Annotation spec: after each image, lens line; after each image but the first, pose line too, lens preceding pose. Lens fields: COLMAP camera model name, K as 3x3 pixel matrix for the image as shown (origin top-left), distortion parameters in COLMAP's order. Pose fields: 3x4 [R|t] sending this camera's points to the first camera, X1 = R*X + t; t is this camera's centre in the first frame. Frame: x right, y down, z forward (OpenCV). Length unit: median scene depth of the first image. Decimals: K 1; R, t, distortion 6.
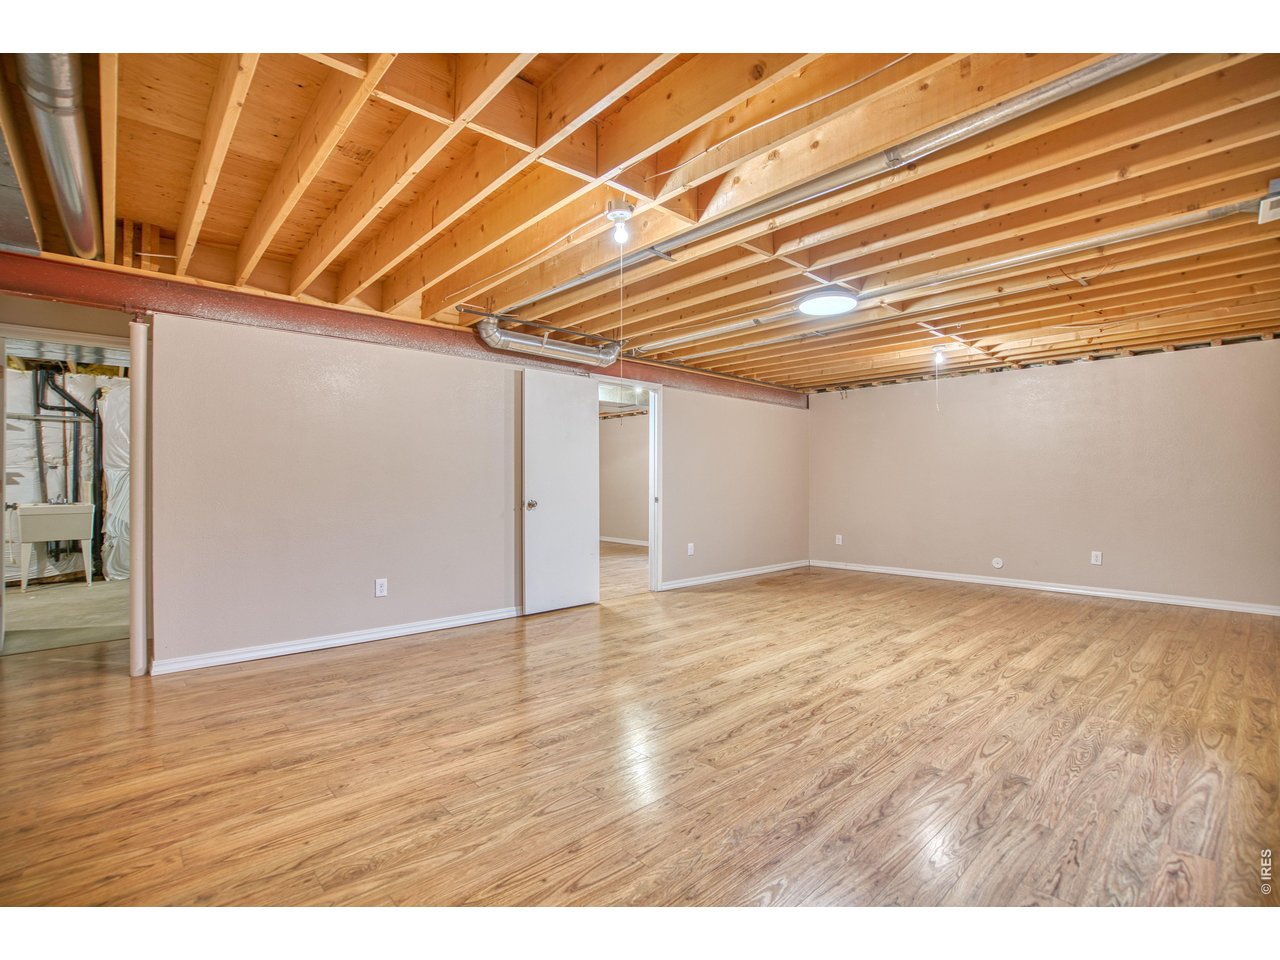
lens RADIAL K [[596.1, 0, 645.2], [0, 596.1, 475.5], [0, 0, 1]] dist [-0.051777, 0.014464]
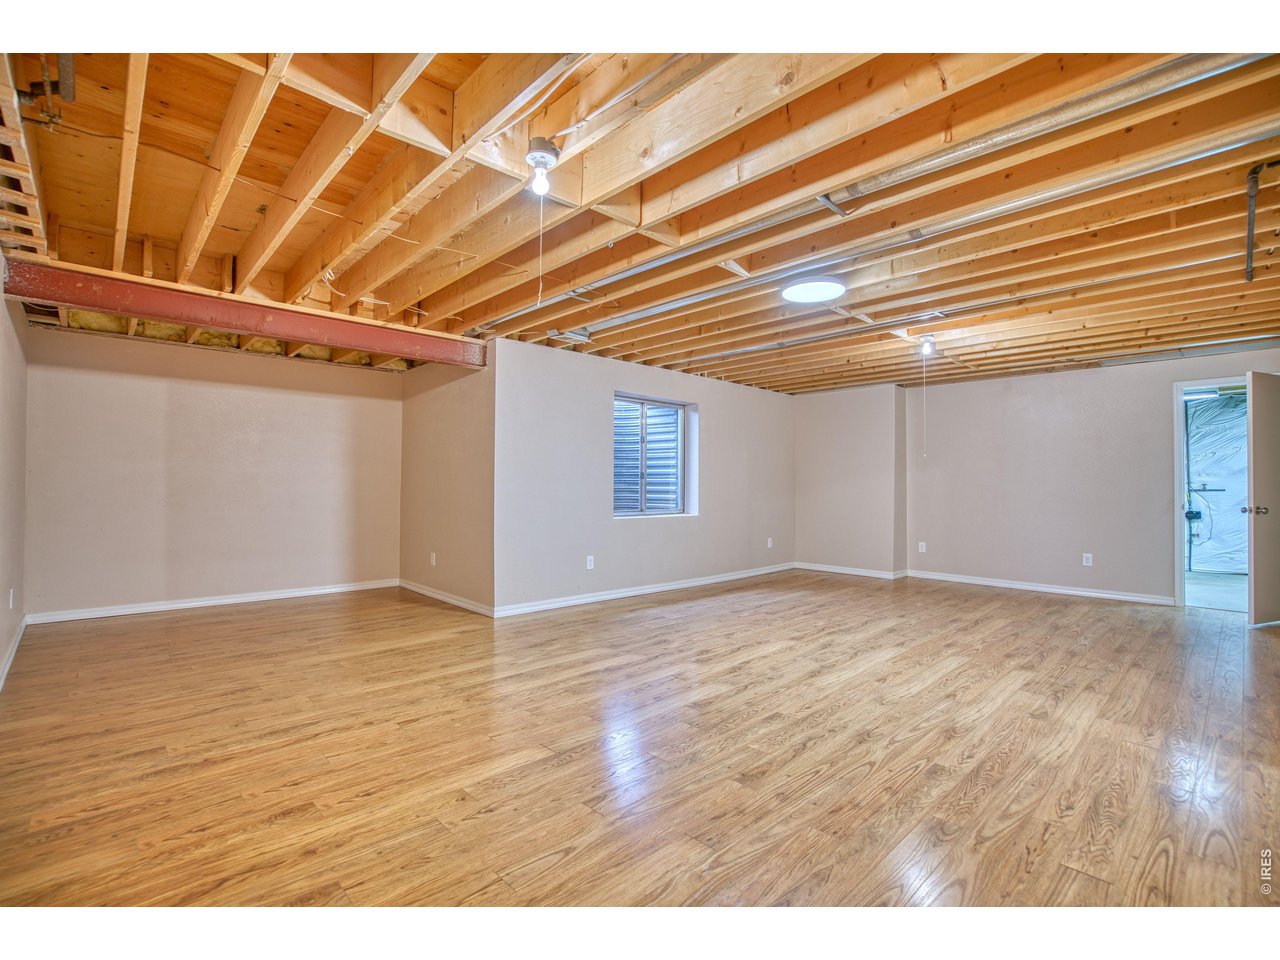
lens RADIAL K [[596.1, 0, 639.8], [0, 596.1, 478.0], [0, 0, 1]] dist [-0.051777, 0.014464]
pose [[-0.999915, -0.003571, -0.012505, 0.677021], [-0.003285, 0.999735, -0.022773, 0.023589], [0.012583, -0.022730, -0.999662, 2.193938]]
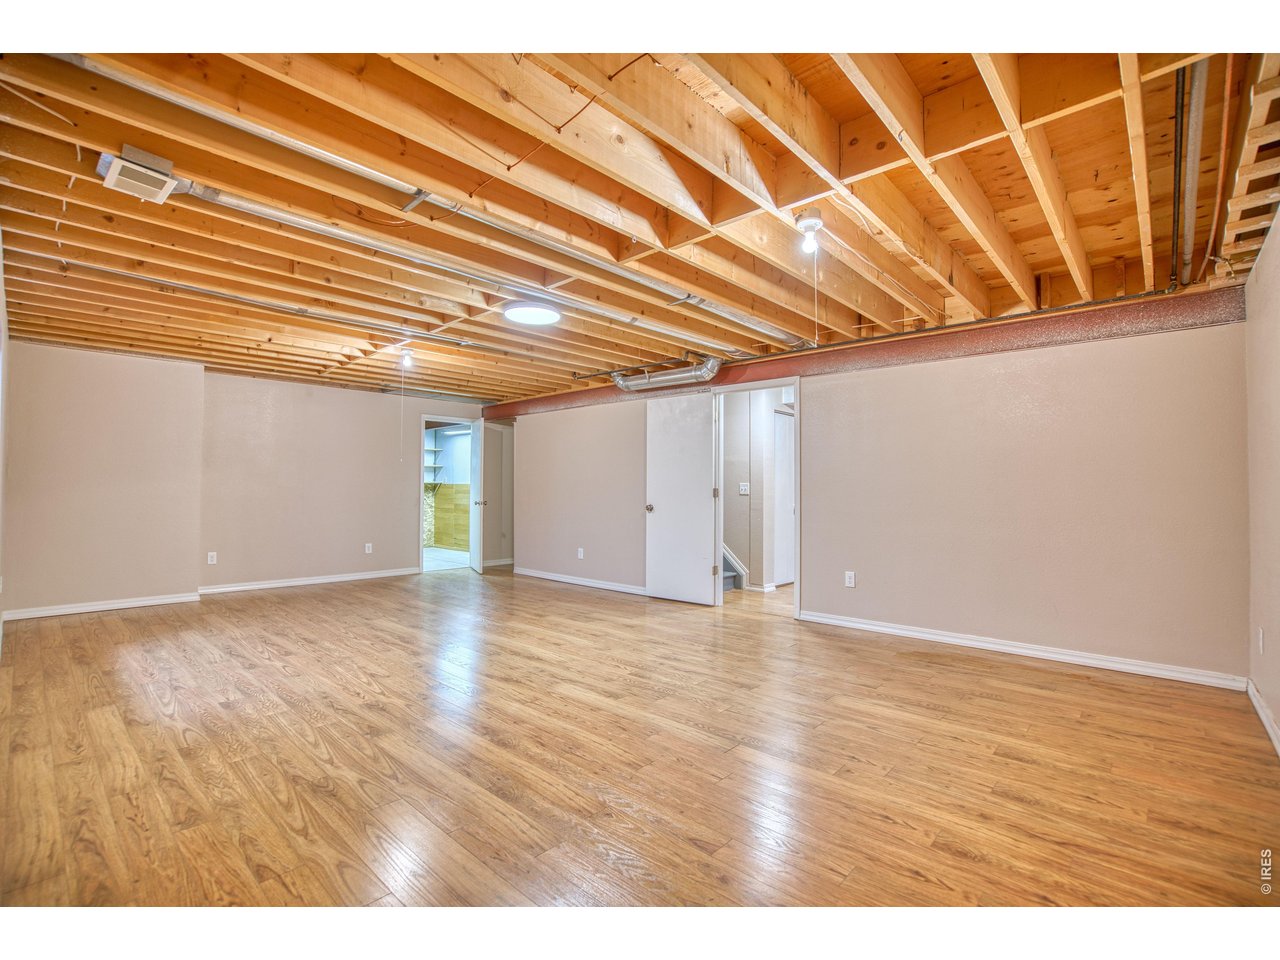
lens RADIAL K [[596.1, 0, 626.6], [0, 596.1, 484.2], [0, 0, 1]] dist [-0.051777, 0.014464]
pose [[0.069632, -0.007727, -0.997543, 1.535753], [0.004698, 0.999961, -0.007417, 0.009348], [0.997562, -0.004170, 0.069665, 1.256840]]
